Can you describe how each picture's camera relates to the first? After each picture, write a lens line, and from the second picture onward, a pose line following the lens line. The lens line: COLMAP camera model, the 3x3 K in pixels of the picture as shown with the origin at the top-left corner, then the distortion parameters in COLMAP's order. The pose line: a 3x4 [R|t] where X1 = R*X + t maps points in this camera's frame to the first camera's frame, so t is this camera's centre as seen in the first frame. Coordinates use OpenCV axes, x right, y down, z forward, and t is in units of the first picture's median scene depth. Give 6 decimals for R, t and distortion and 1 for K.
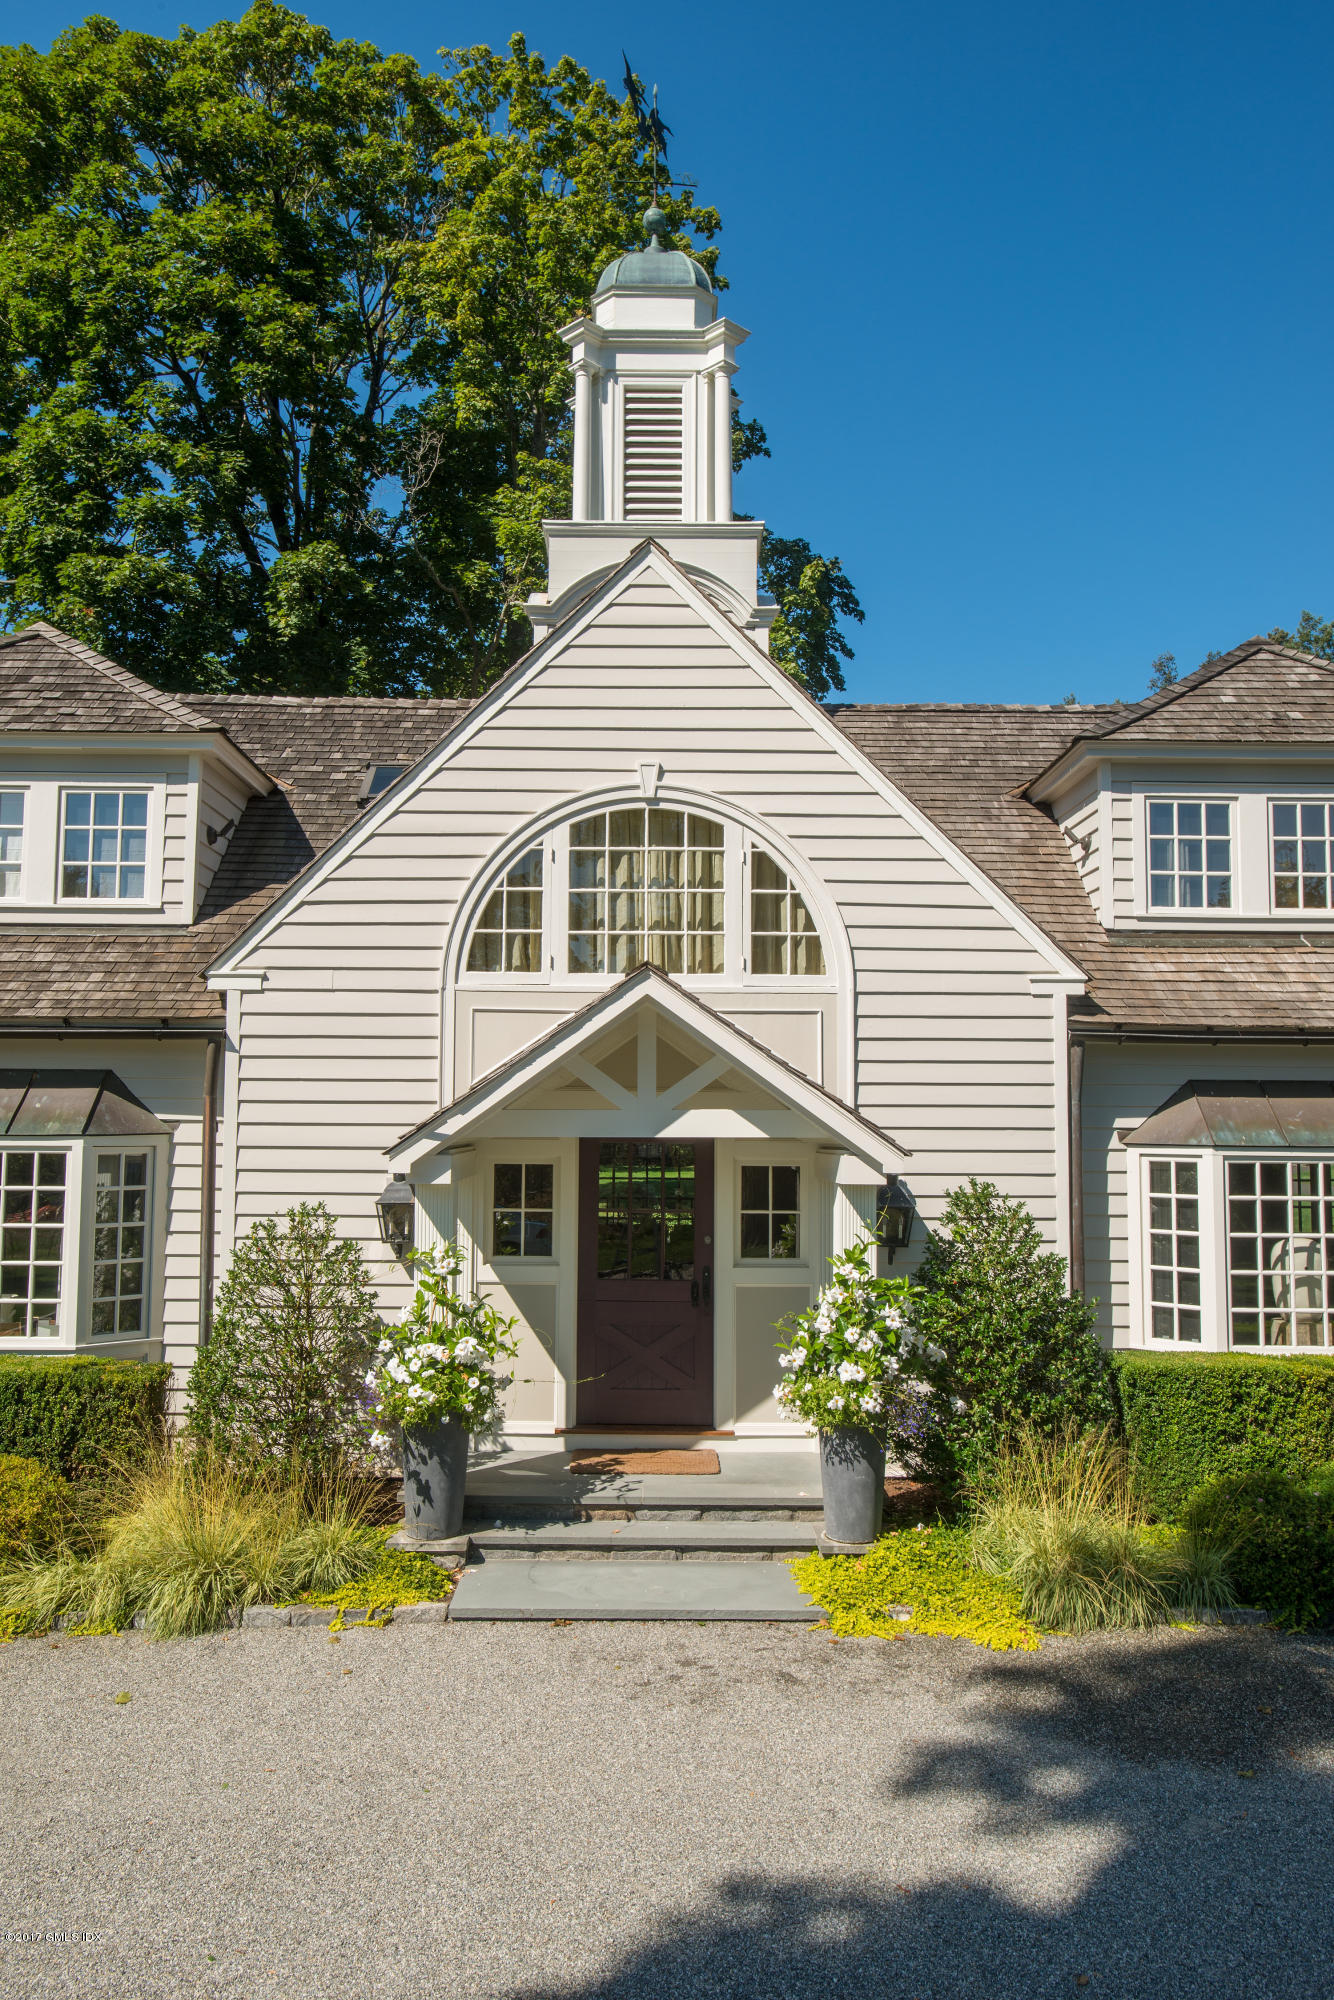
lens RADIAL K [[1448.3, 0, 667.0], [0, 1448.3, 1000.0], [0, 0, 1]] dist [0.032205, 0.000900]
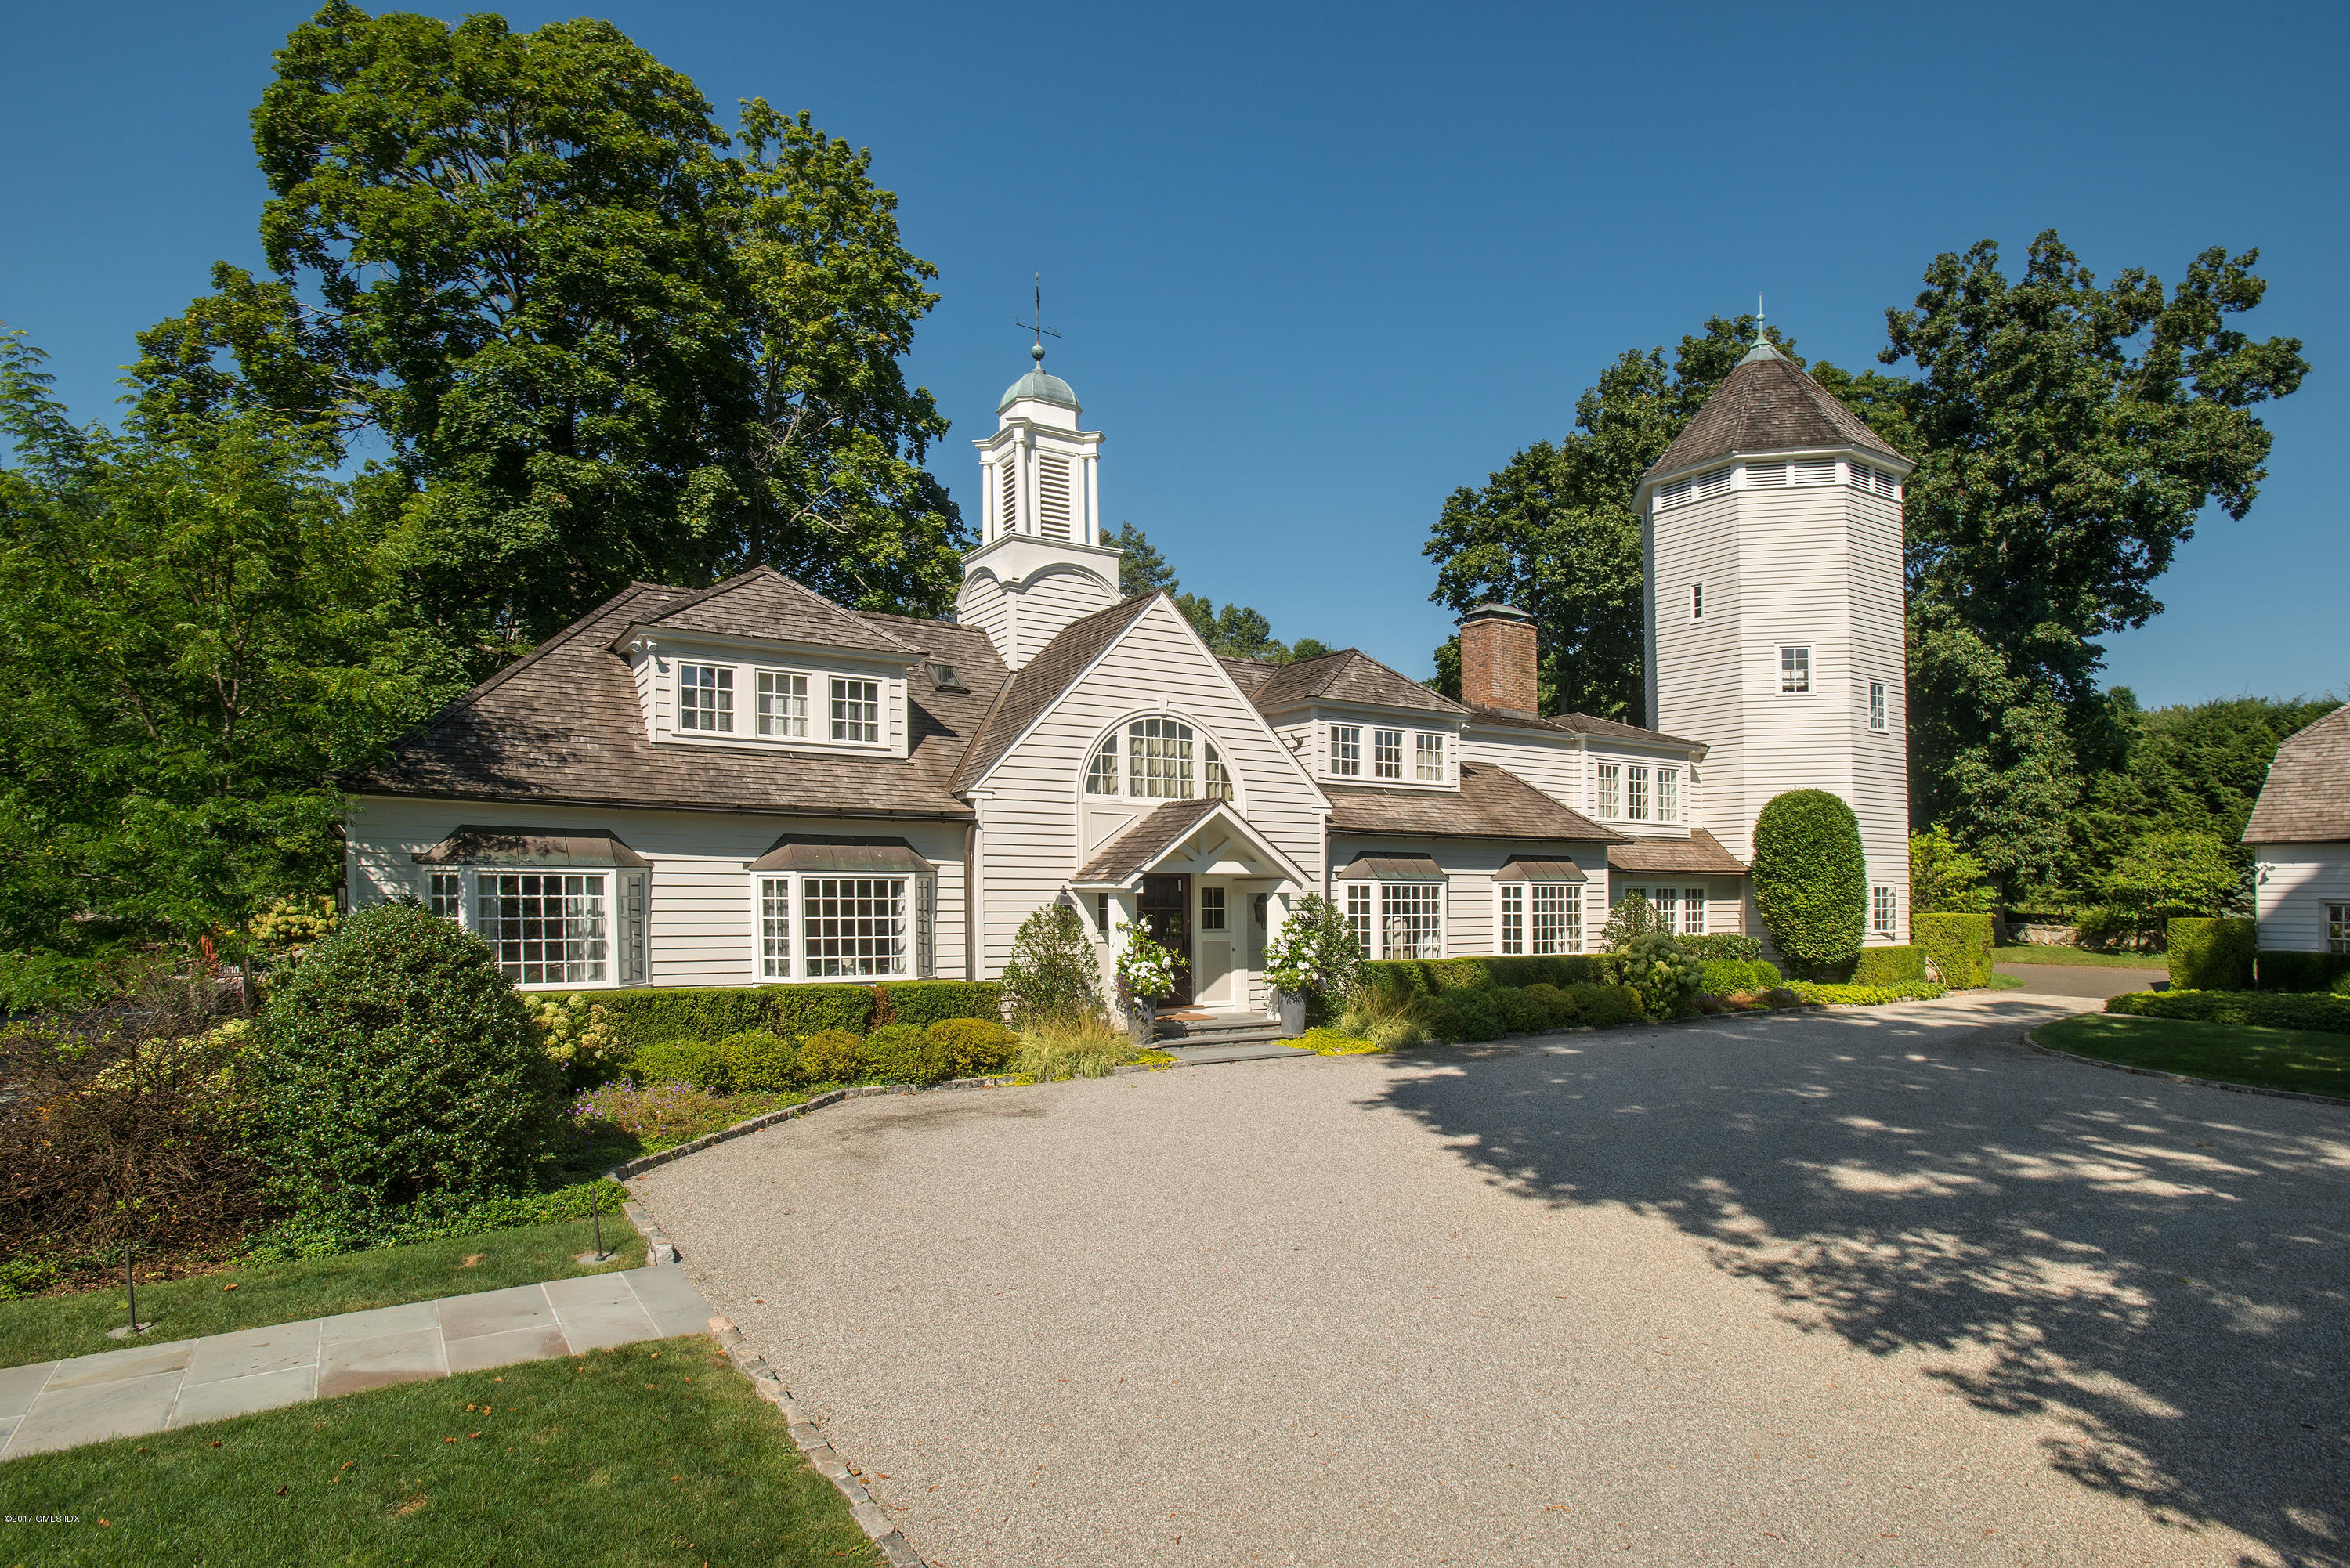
lens RADIAL K [[1282.9, 0, 1175.0], [0, 1282.9, 784.0], [0, 0, 1]] dist [-0.000471, -0.000030]
pose [[0.862146, 0.041270, 0.504976, -0.938852], [-0.046148, 0.998931, -0.002850, -0.033480], [-0.504554, -0.020846, 0.863129, -0.628042]]
